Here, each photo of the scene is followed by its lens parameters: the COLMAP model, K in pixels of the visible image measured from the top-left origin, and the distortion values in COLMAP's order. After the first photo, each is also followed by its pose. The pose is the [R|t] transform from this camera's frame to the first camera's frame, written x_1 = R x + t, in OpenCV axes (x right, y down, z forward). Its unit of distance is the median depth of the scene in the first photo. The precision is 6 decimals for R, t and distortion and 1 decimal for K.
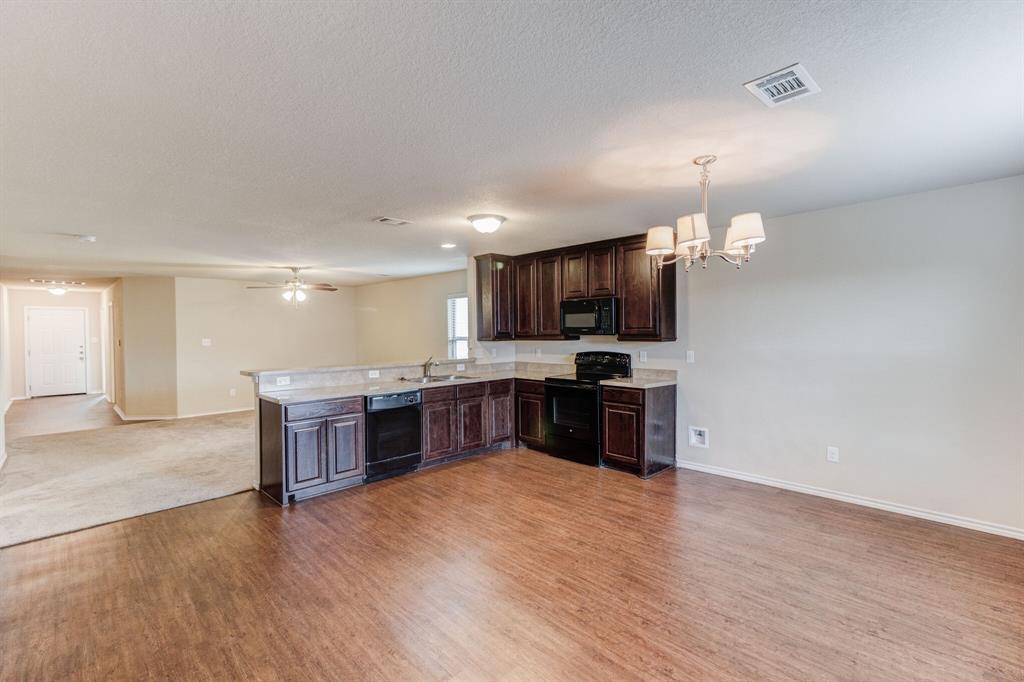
lens RADIAL K [[466.1, 0, 518.5], [0, 466.1, 334.9], [0, 0, 1]] dist [0.020595, 0.001840]
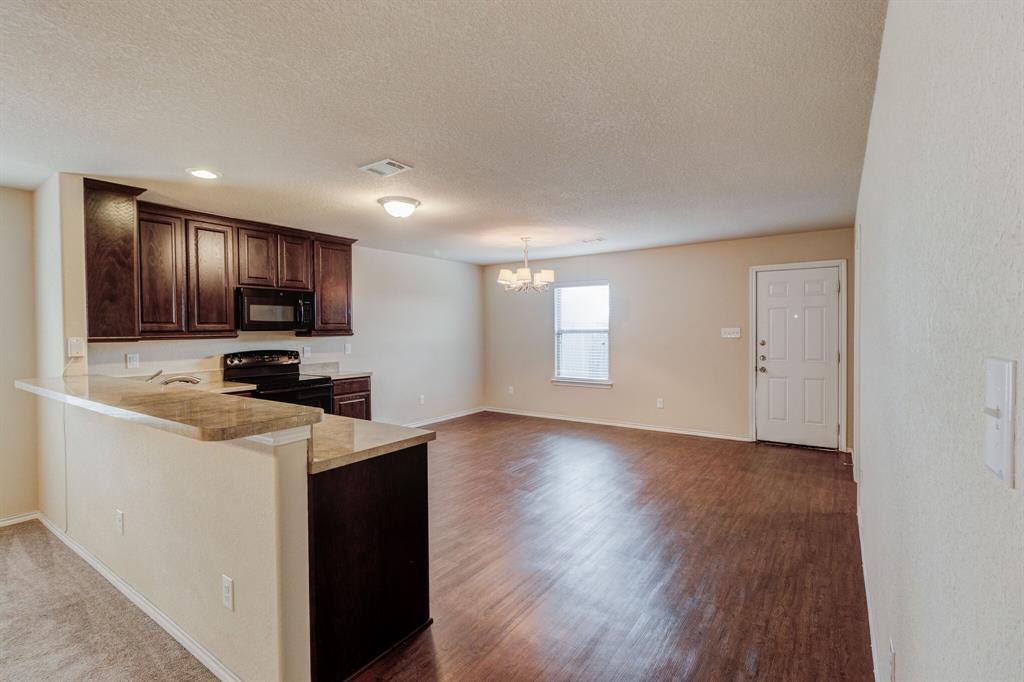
lens RADIAL K [[466.1, 0, 512.0], [0, 466.1, 334.3], [0, 0, 1]] dist [0.020595, 0.001840]
pose [[-0.186865, -0.000203, 0.982386, -0.857020], [0.017599, 0.999839, 0.003554, 0.012671], [-0.982228, 0.017953, -0.186831, 0.795968]]
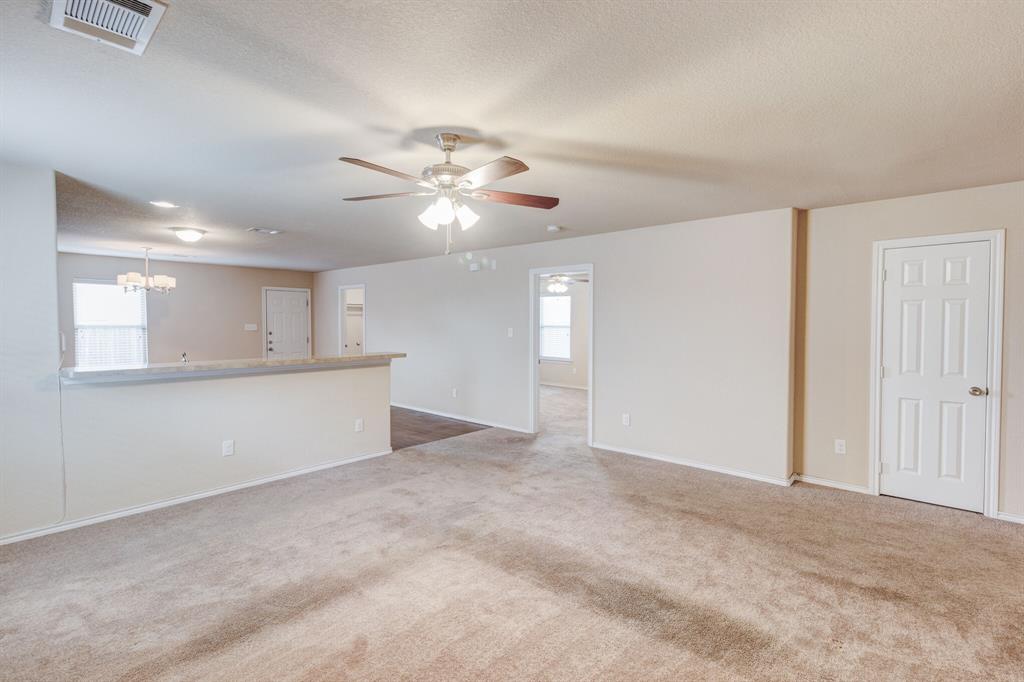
lens RADIAL K [[466.1, 0, 521.8], [0, 466.1, 333.1], [0, 0, 1]] dist [0.020595, 0.001840]
pose [[-0.997558, 0.009674, -0.069176, -0.722827], [0.007470, 0.999459, 0.032039, -0.005062], [0.069448, 0.031444, -0.997090, 1.939152]]
